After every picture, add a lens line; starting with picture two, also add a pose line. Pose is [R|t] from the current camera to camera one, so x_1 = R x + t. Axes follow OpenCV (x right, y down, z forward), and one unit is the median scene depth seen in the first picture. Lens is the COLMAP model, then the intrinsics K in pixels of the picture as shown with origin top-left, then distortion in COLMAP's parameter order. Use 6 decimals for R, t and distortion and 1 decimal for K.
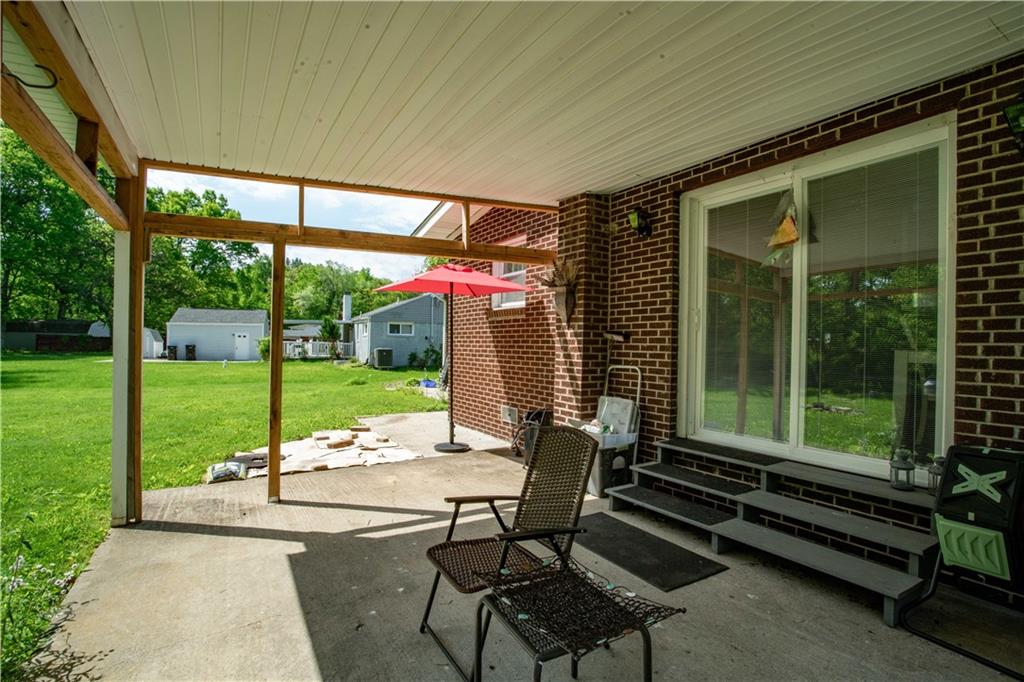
lens RADIAL K [[500.9, 0, 513.3], [0, 500.9, 339.4], [0, 0, 1]] dist [-0.002913, 0.001803]
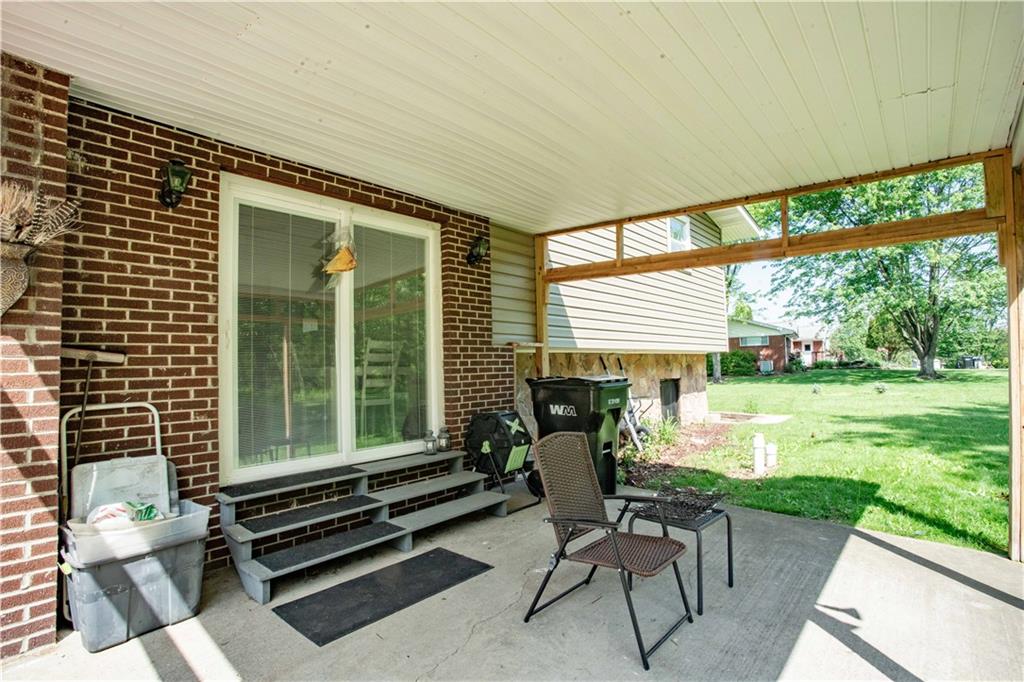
lens RADIAL K [[500.9, 0, 513.8], [0, 500.9, 347.8], [0, 0, 1]] dist [-0.002913, 0.001803]
pose [[-0.281425, 0.021137, 0.959350, -0.502077], [0.007980, 0.999774, -0.019687, 0.001442], [-0.959550, 0.002116, -0.281530, 0.748040]]
